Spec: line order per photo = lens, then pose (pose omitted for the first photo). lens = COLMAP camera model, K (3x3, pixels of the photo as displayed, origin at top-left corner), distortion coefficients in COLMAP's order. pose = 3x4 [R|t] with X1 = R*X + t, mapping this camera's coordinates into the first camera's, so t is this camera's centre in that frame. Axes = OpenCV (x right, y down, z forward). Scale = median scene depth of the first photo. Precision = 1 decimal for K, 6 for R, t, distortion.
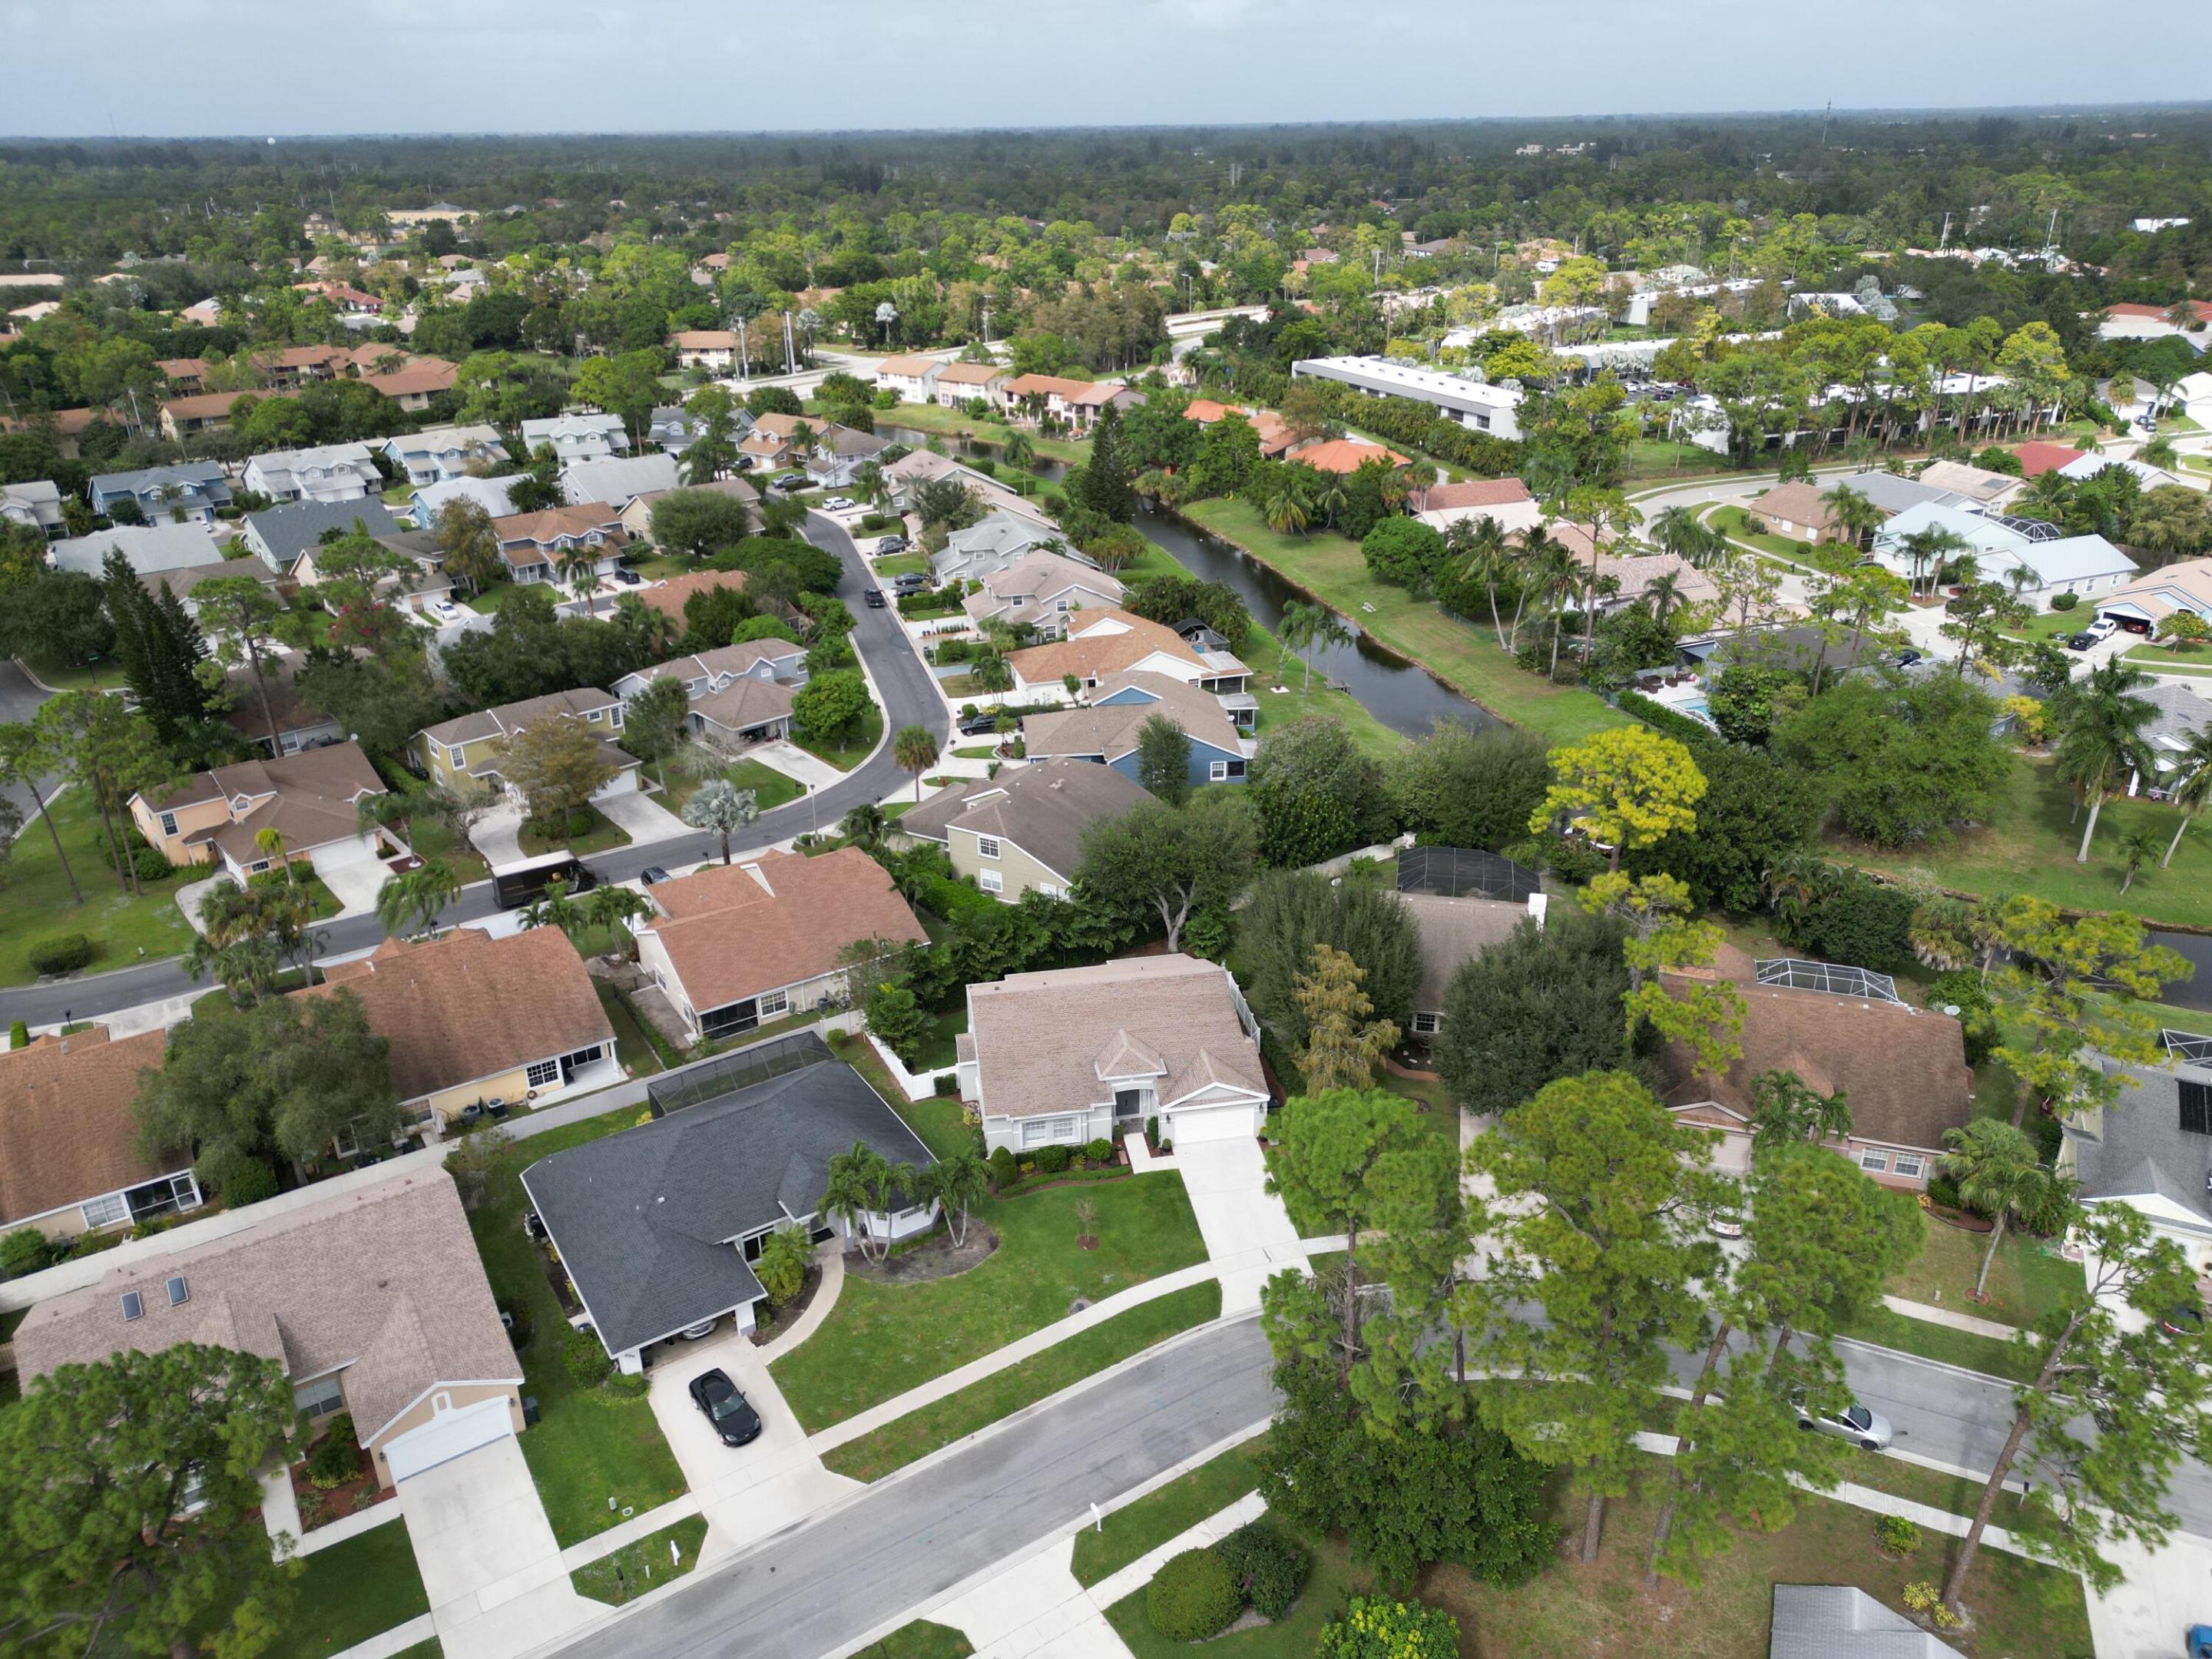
lens RADIAL K [[1549.3, 0, 1116.0], [0, 1549.3, 841.5], [0, 0, 1]] dist [0.075636, -0.052954]
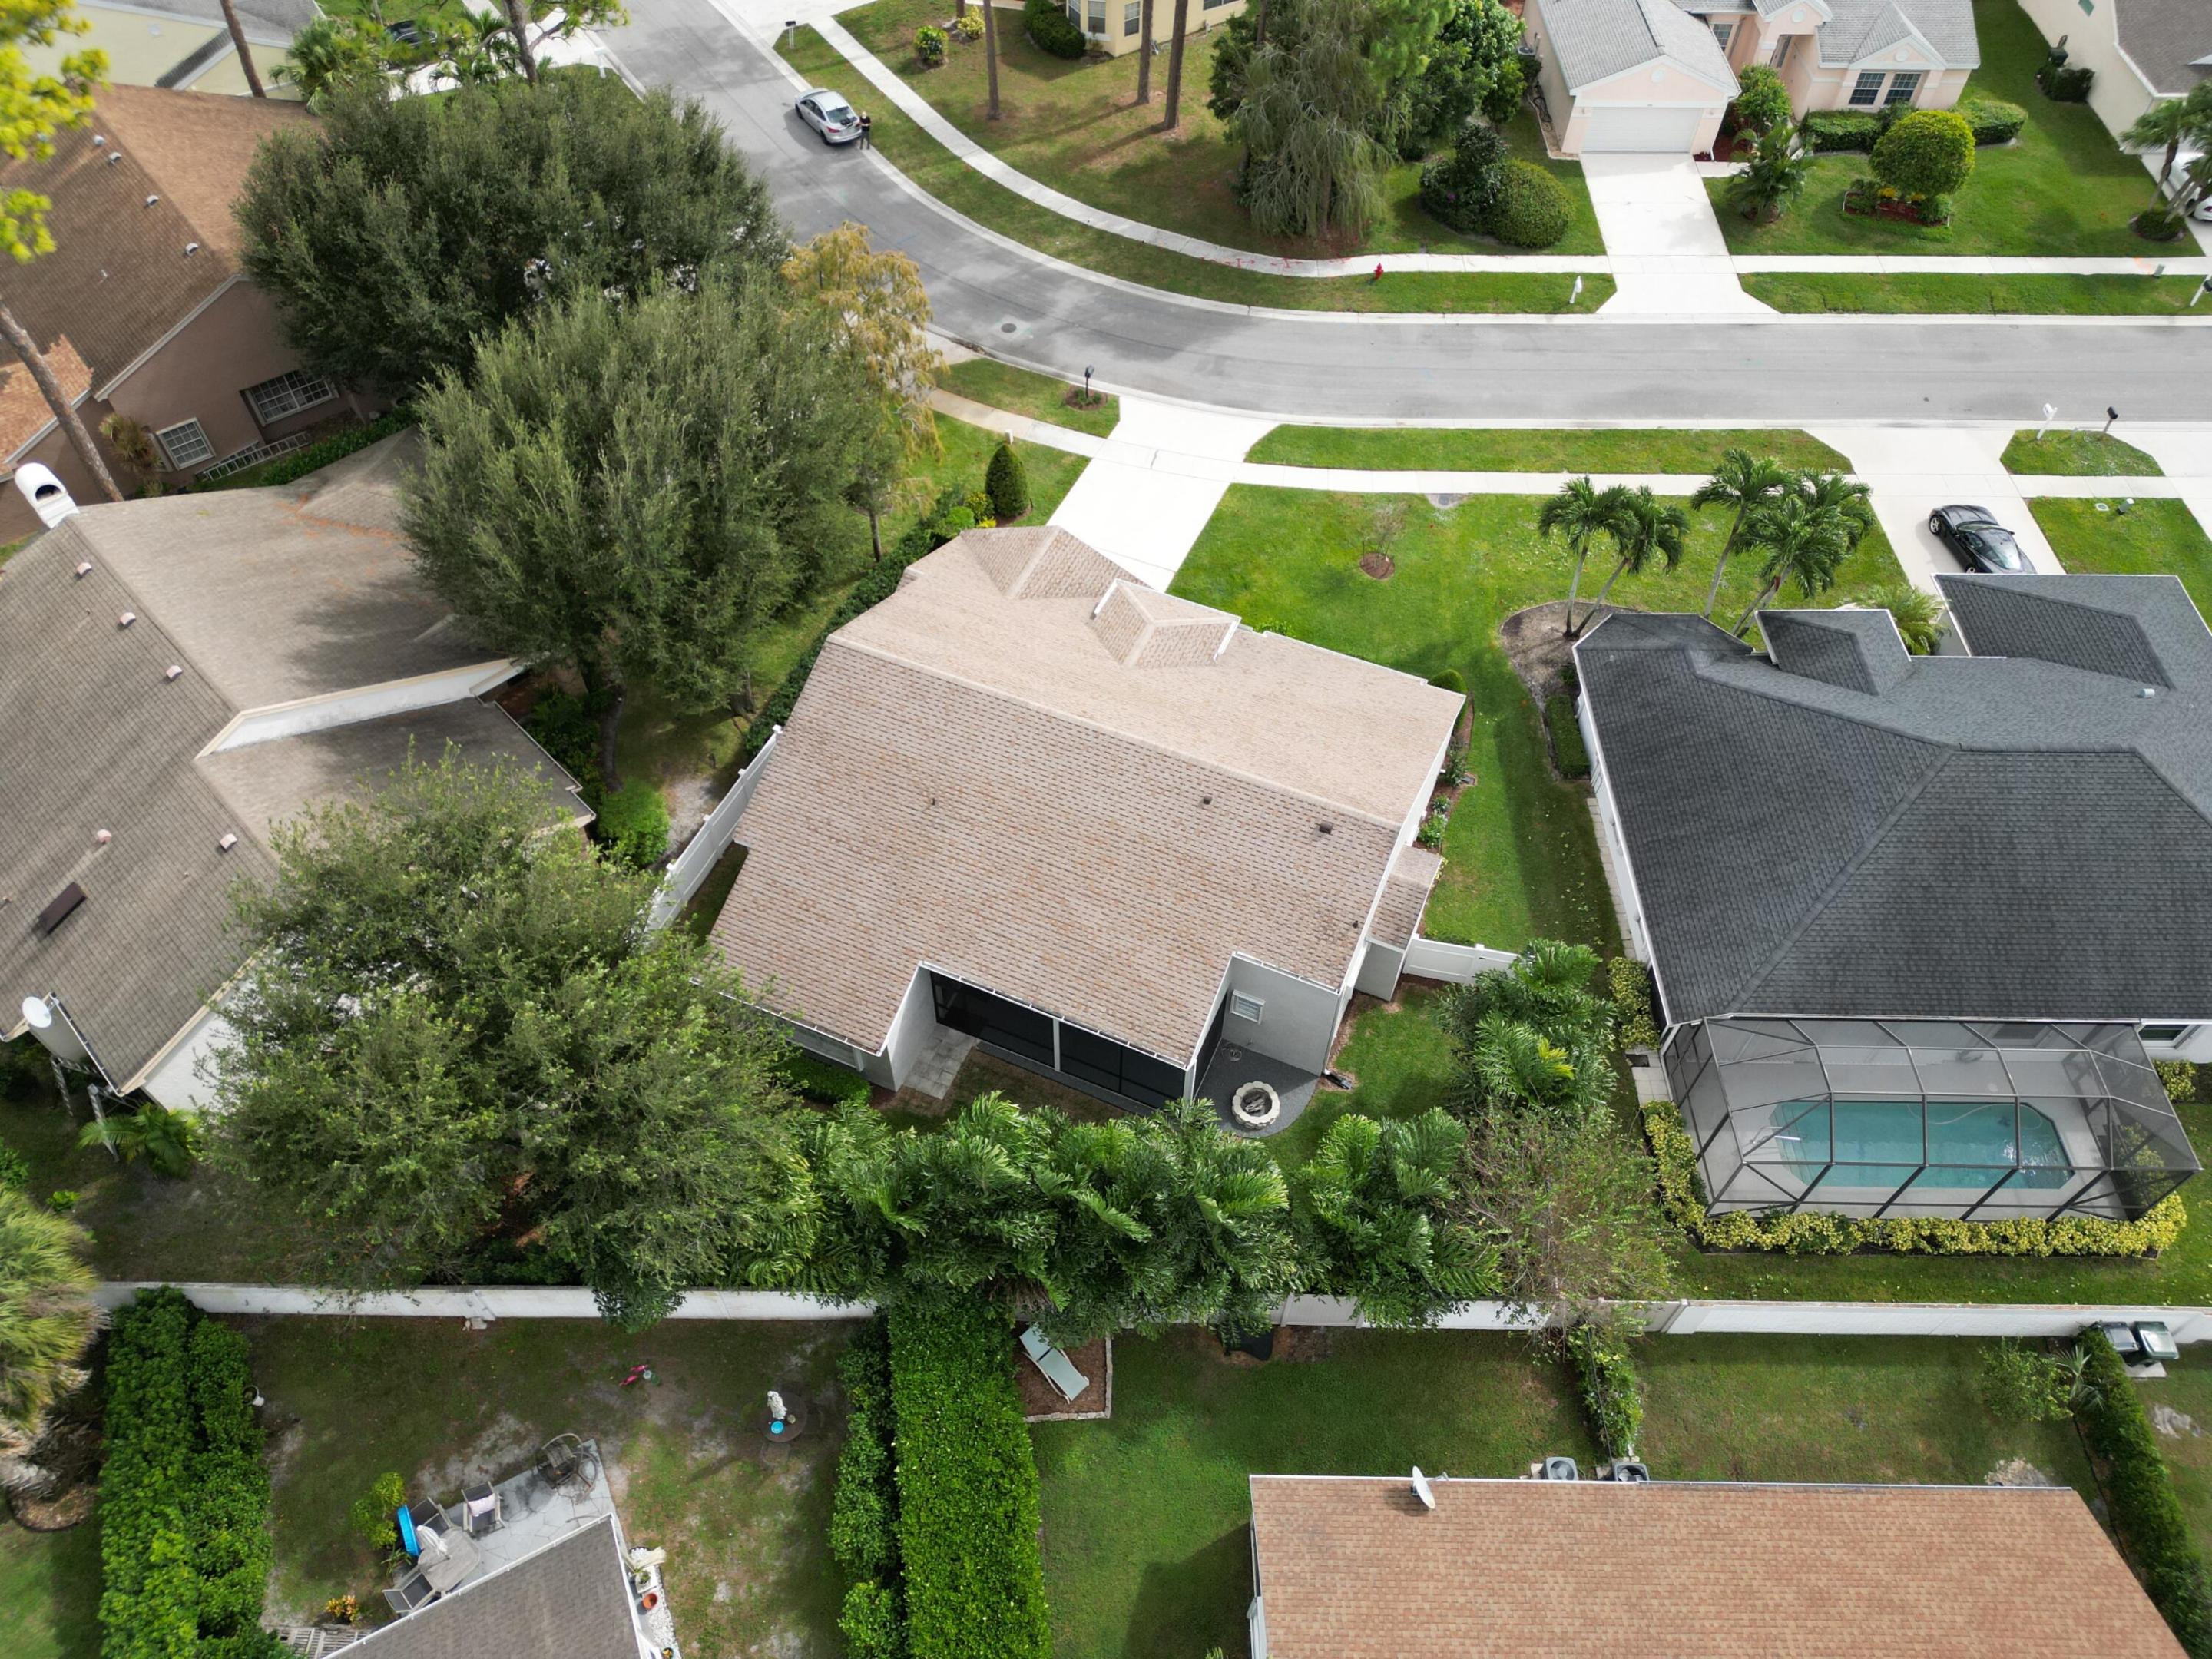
lens RADIAL K [[1549.3, 0, 1116.0], [0, 1549.3, 841.5], [0, 0, 1]] dist [0.075636, -0.052954]
pose [[-0.836428, -0.436278, 0.331737, -0.174213], [0.224031, 0.280243, 0.933421, -0.303335], [-0.500198, 0.855059, -0.136663, 1.146732]]
